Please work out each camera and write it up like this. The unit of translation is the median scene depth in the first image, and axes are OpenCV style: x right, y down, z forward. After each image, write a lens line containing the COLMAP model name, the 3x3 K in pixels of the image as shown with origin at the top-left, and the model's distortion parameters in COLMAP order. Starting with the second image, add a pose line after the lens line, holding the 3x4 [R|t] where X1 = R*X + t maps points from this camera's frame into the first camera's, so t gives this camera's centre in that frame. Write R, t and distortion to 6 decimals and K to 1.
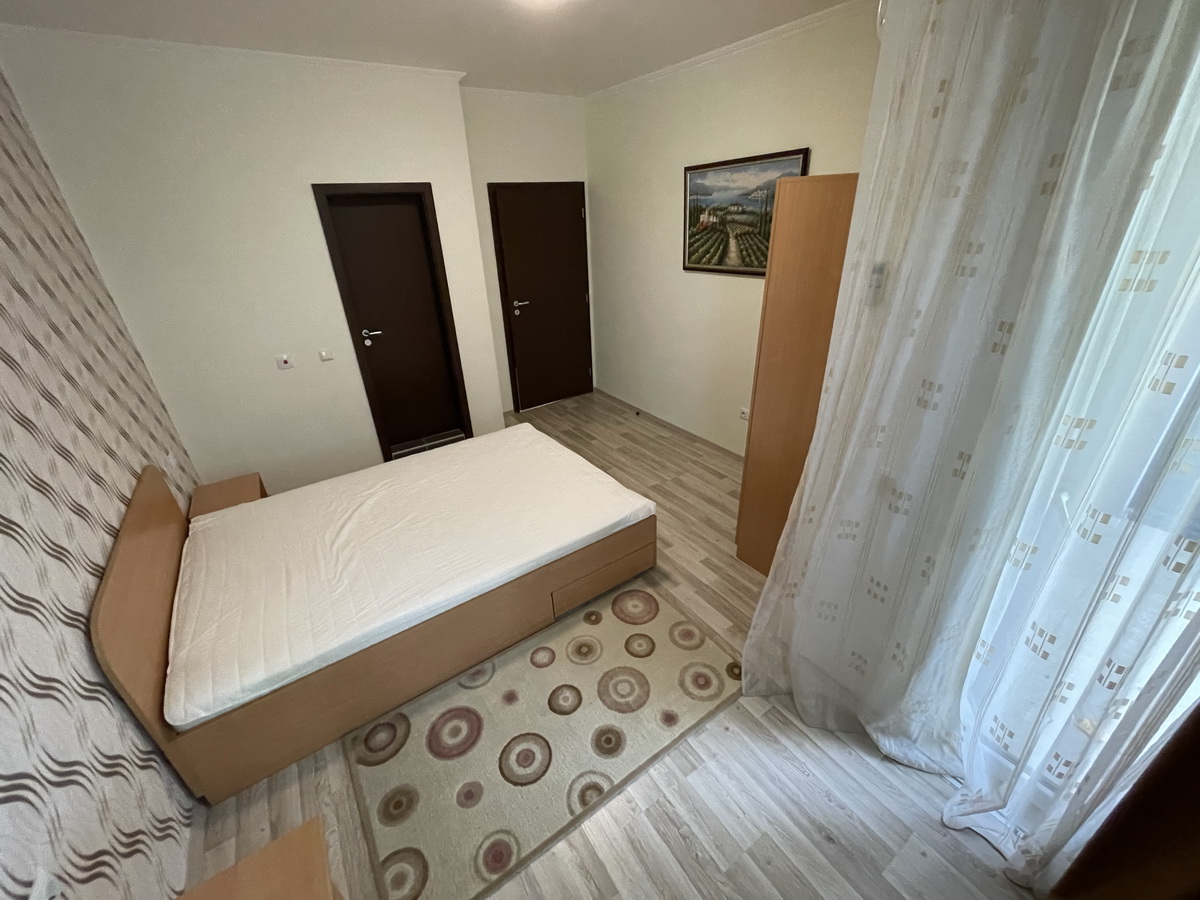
lens RADIAL K [[485.2, 0, 600.5], [0, 485.2, 449.6], [0, 0, 1]] dist [-0.001705, -0.000644]
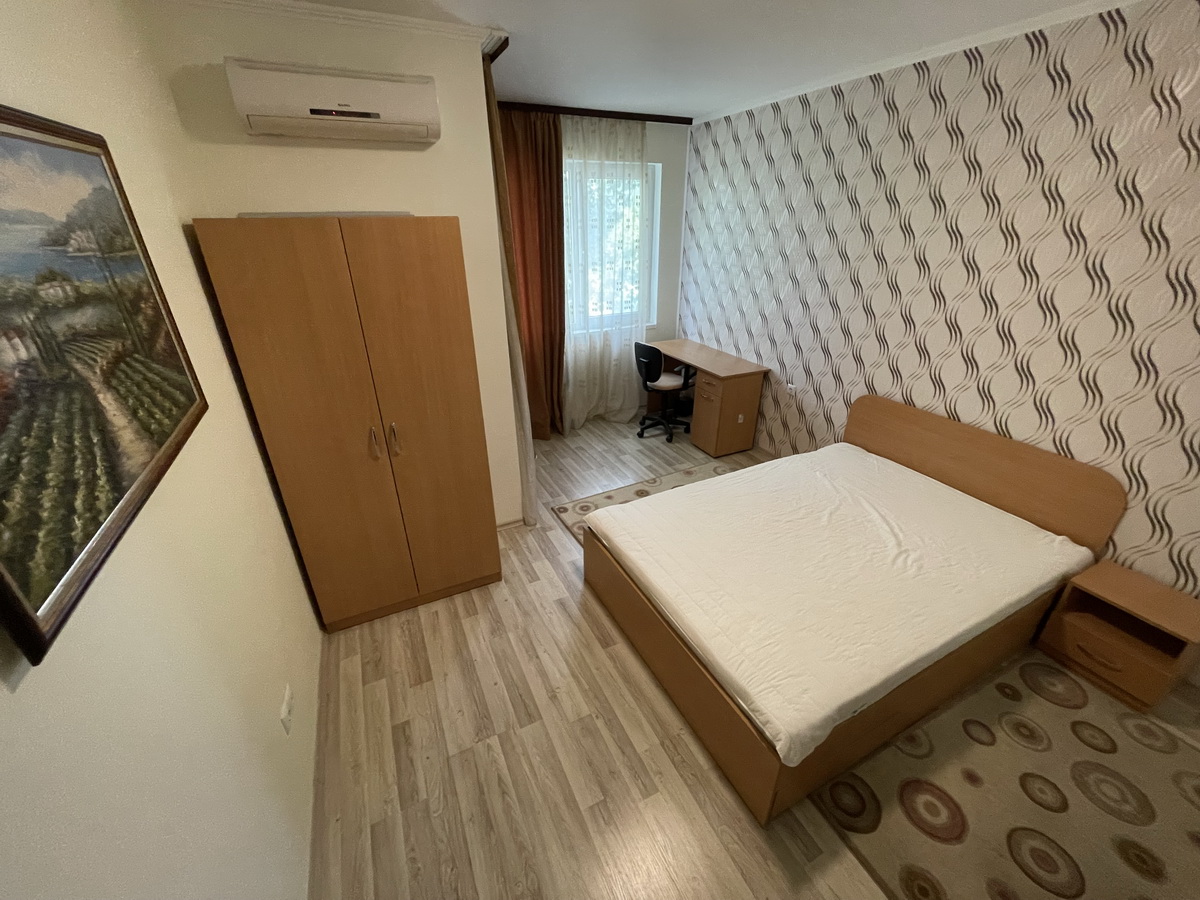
lens RADIAL K [[485.2, 0, 600.5], [0, 485.2, 449.6], [0, 0, 1]] dist [-0.001705, -0.000644]
pose [[-0.989181, -0.014369, 0.145995, -0.055669], [0.106197, 0.616449, 0.780201, -0.600452], [-0.101209, 0.787264, -0.608254, 1.163537]]
